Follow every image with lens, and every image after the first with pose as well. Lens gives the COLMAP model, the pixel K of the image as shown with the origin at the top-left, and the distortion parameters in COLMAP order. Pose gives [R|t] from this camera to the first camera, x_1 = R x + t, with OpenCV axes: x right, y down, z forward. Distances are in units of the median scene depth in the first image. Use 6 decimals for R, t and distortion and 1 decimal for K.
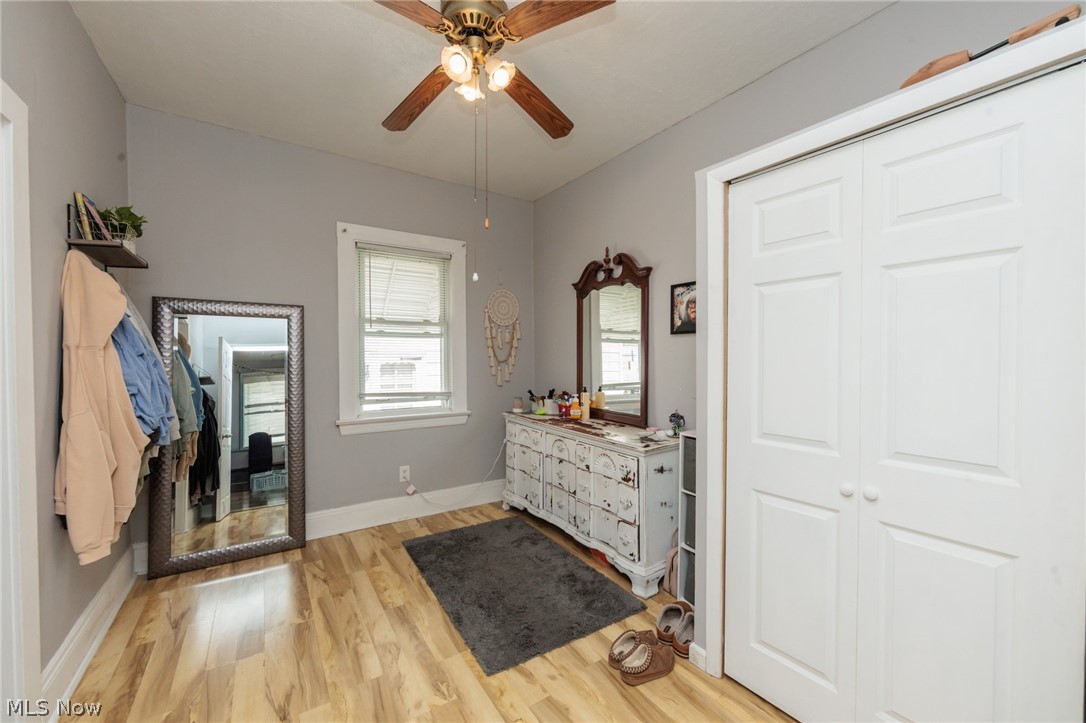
lens RADIAL K [[430.5, 0, 546.0], [0, 430.5, 361.9], [0, 0, 1]] dist [-0.001125, -0.000377]
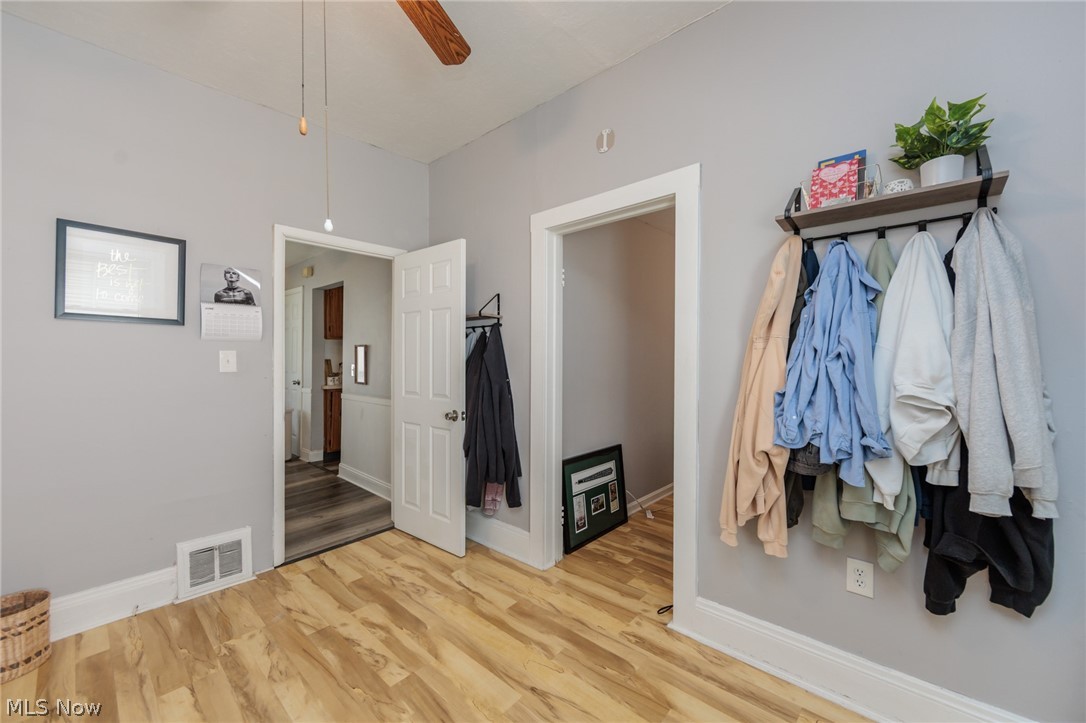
lens RADIAL K [[426.7, 0, 545.6], [0, 426.7, 362.1], [0, 0, 1]] dist [0.000407, 0.000316]
pose [[-0.968732, -0.000627, -0.248107, -0.296209], [-0.007576, 0.999605, 0.027053, -0.003624], [0.247992, 0.028087, -0.968355, 1.570283]]
